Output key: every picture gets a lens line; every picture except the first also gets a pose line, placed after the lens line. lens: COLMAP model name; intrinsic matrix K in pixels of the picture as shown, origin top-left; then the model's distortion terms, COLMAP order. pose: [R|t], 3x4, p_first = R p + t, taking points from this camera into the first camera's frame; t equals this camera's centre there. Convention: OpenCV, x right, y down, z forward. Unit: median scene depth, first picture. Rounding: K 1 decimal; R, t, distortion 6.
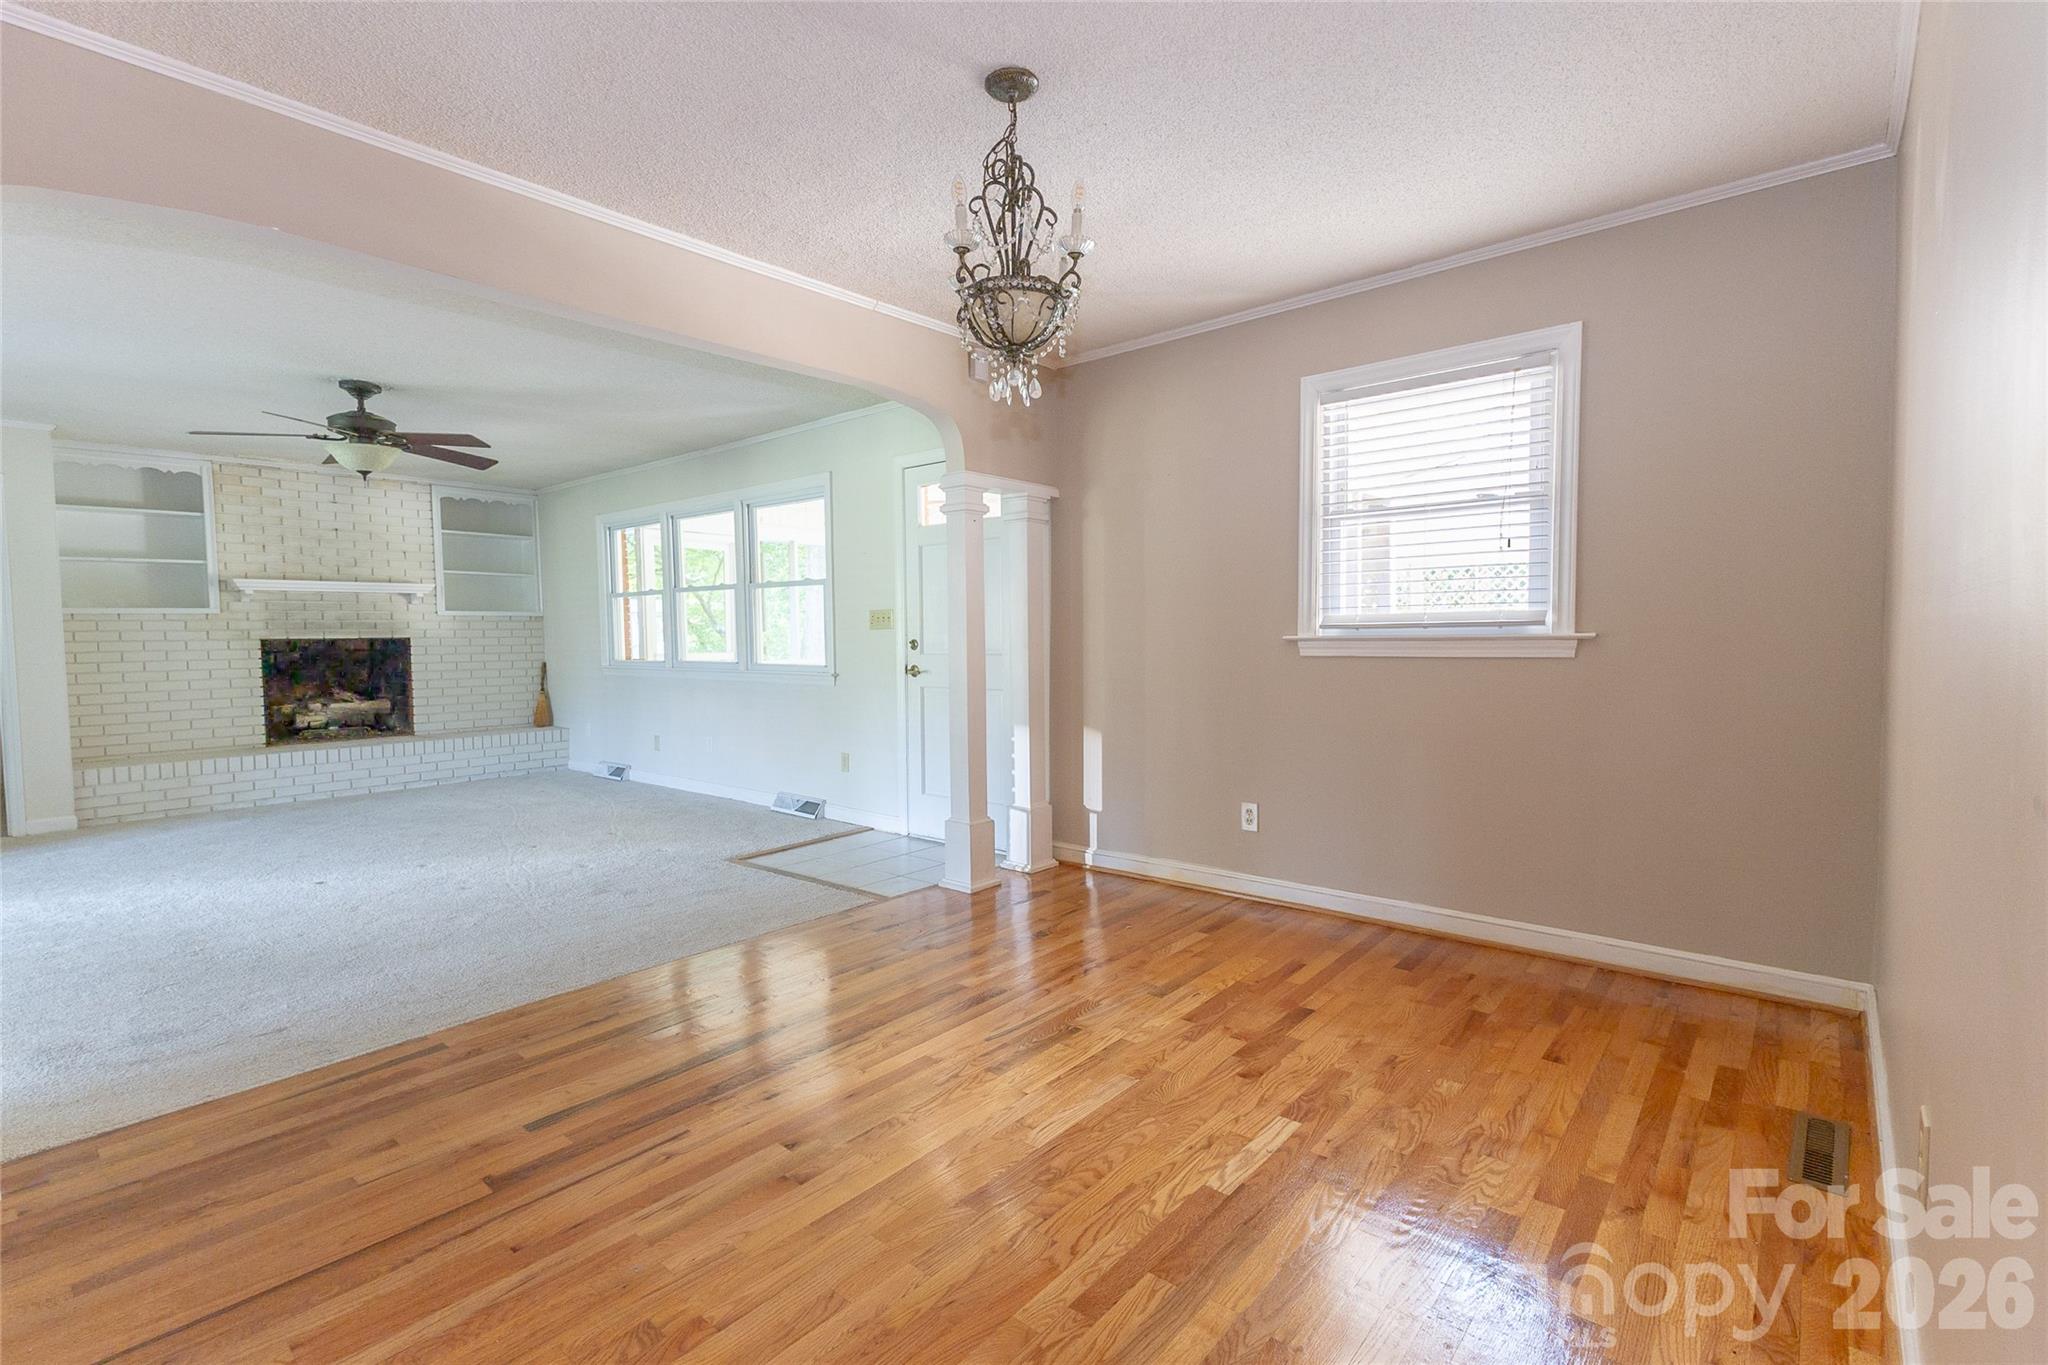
lens RADIAL K [[934.4, 0, 1035.6], [0, 934.4, 686.3], [0, 0, 1]] dist [0.008808, -0.001725]
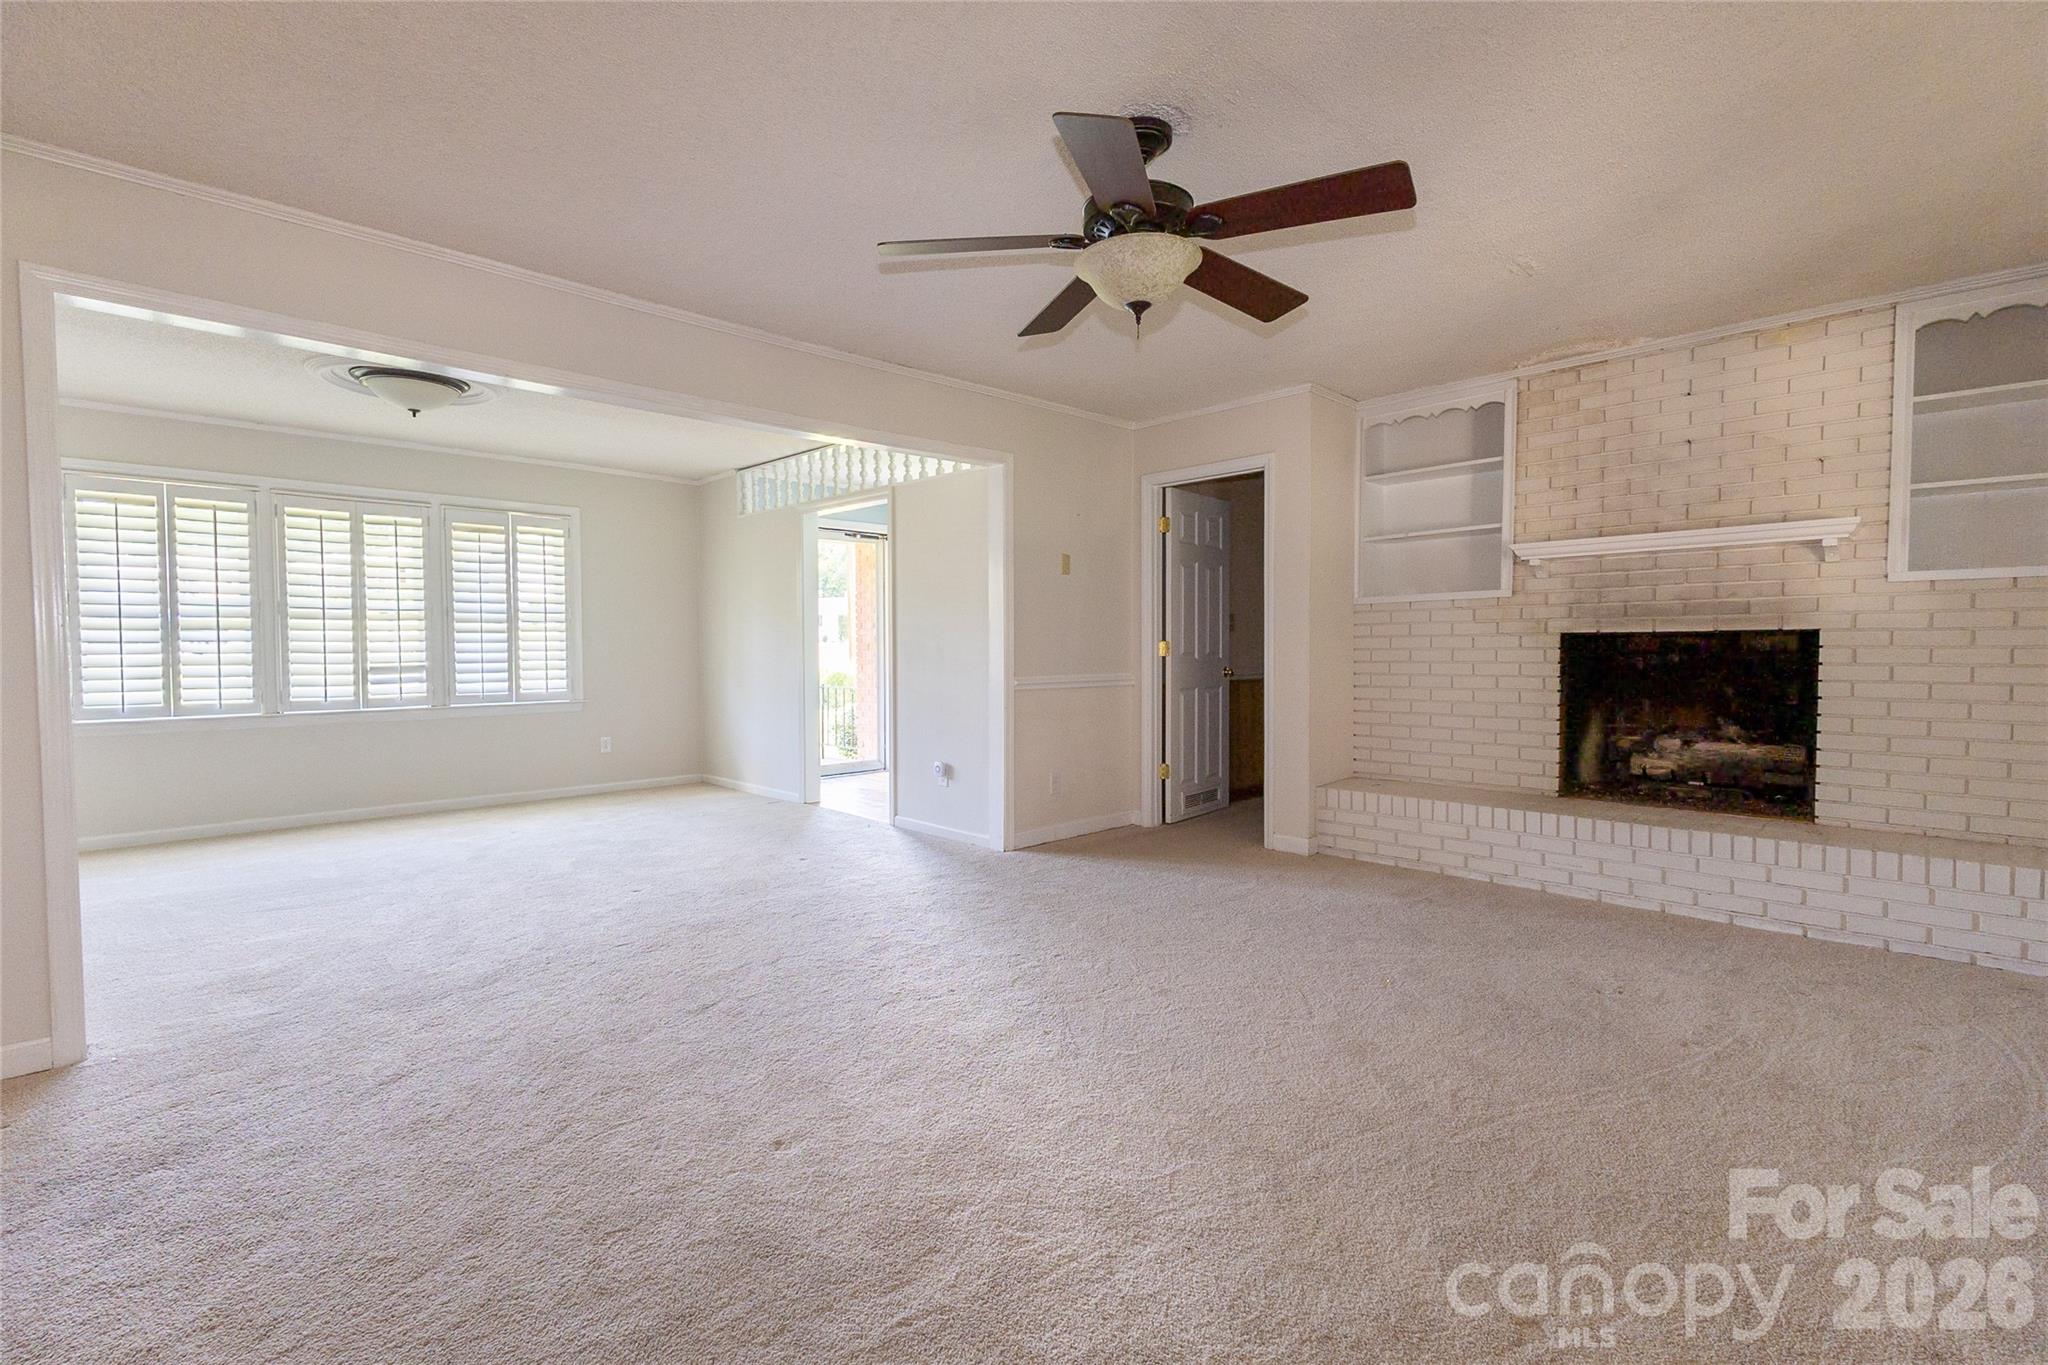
lens RADIAL K [[934.4, 0, 1022.3], [0, 934.4, 667.6], [0, 0, 1]] dist [0.008808, -0.001725]
pose [[-0.127833, 0.039995, -0.990989, -0.121786], [-0.045135, 0.997917, 0.046097, -0.037765], [0.990768, 0.050621, -0.125762, 0.684053]]
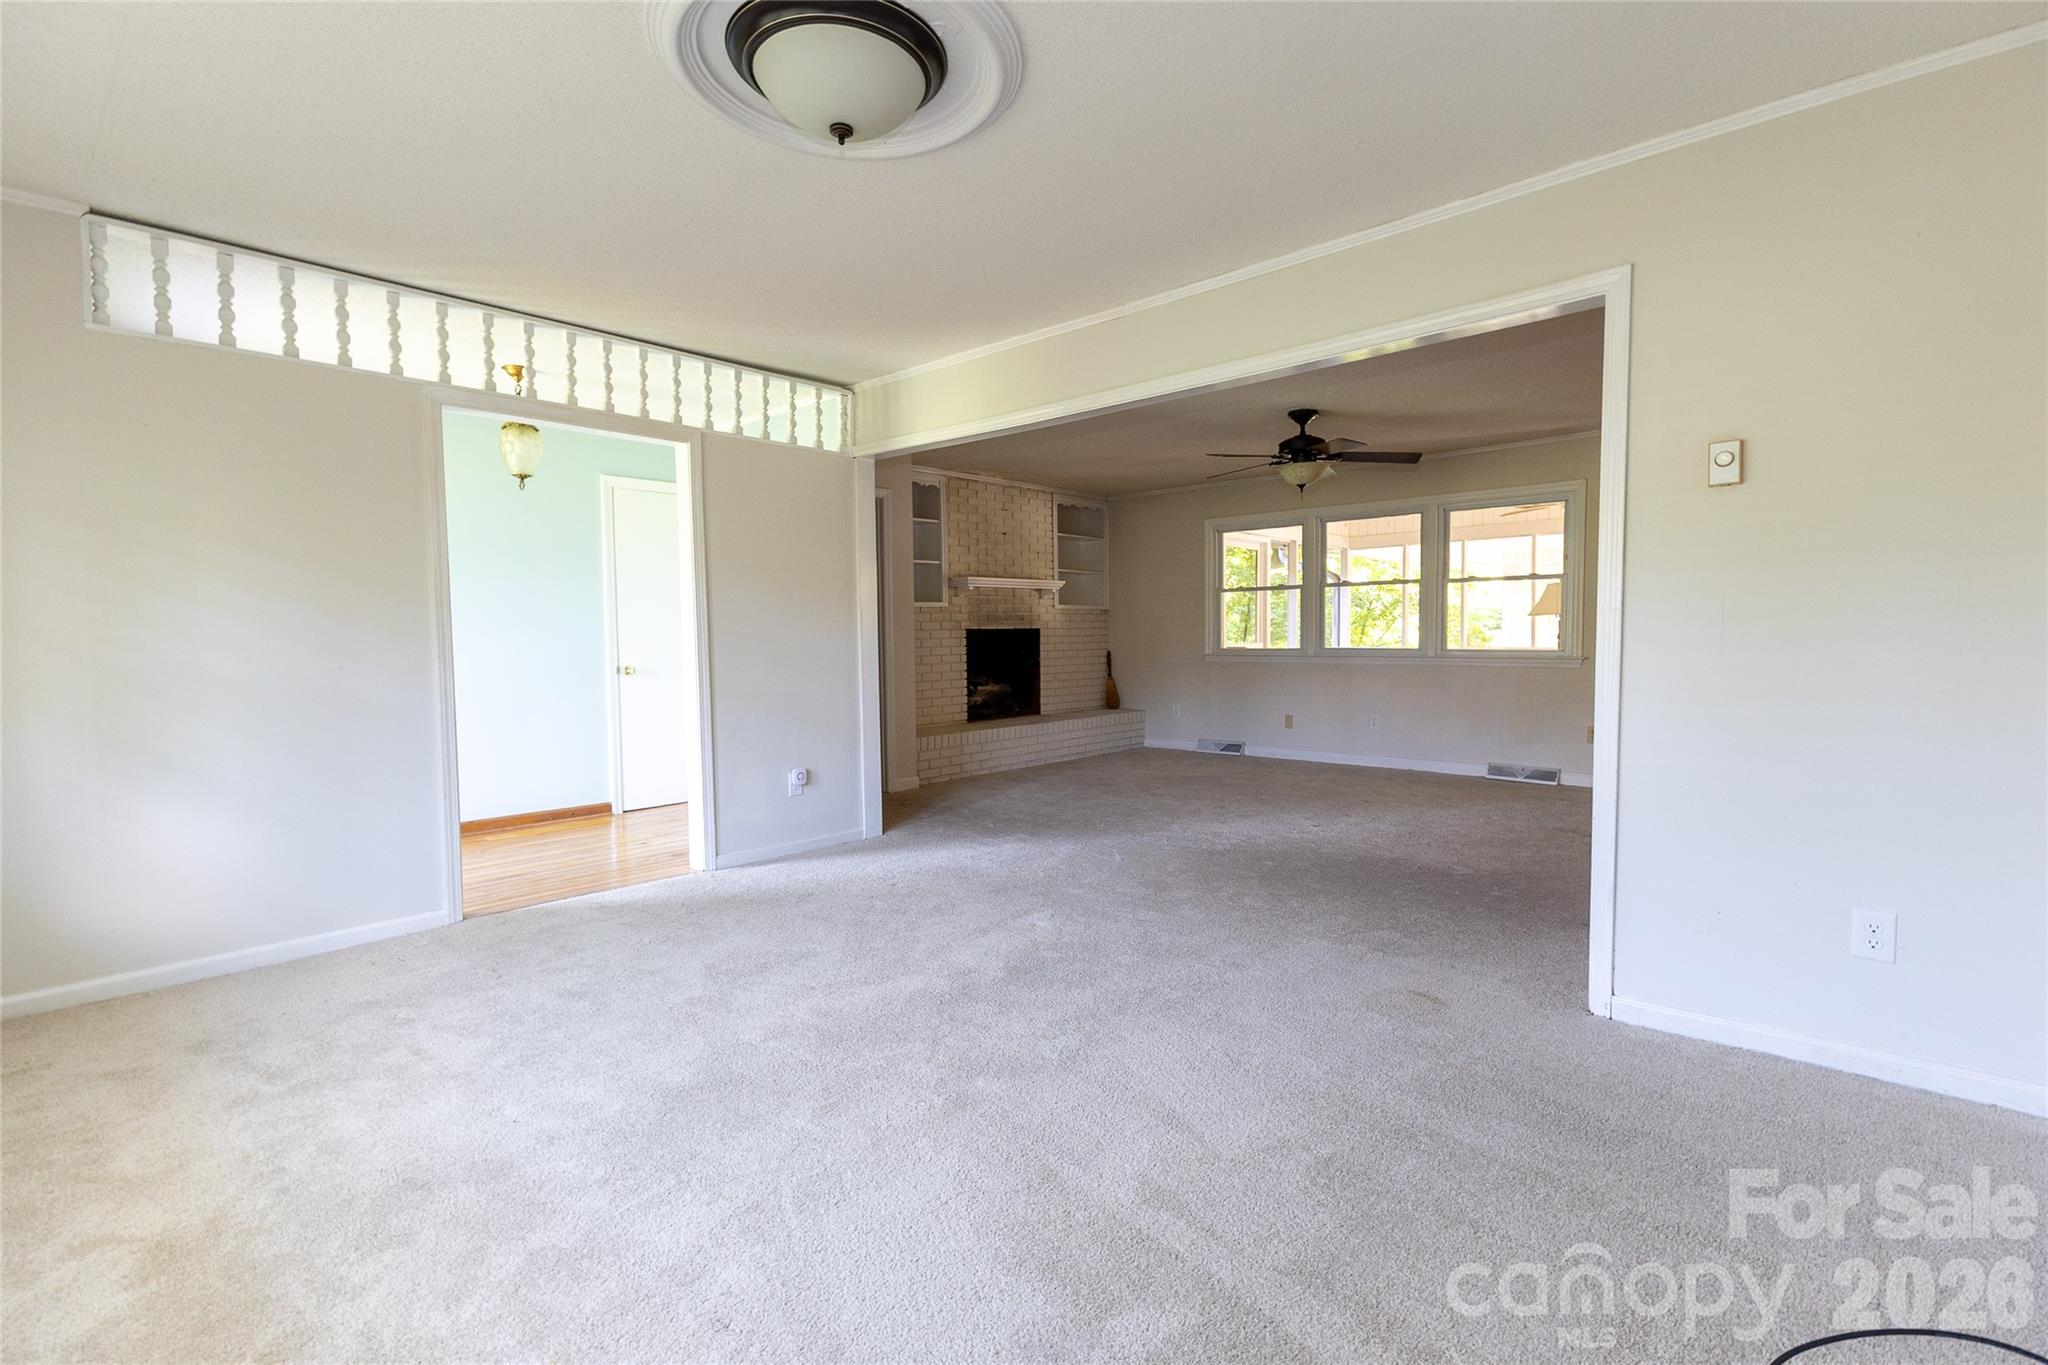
lens RADIAL K [[934.4, 0, 1025.1], [0, 934.4, 685.5], [0, 0, 1]] dist [0.008808, -0.001725]
pose [[0.998581, 0.002044, -0.053215, -0.665889], [-0.001976, 0.999997, 0.001325, 0.016582], [0.053217, -0.001218, 0.998582, -0.135243]]
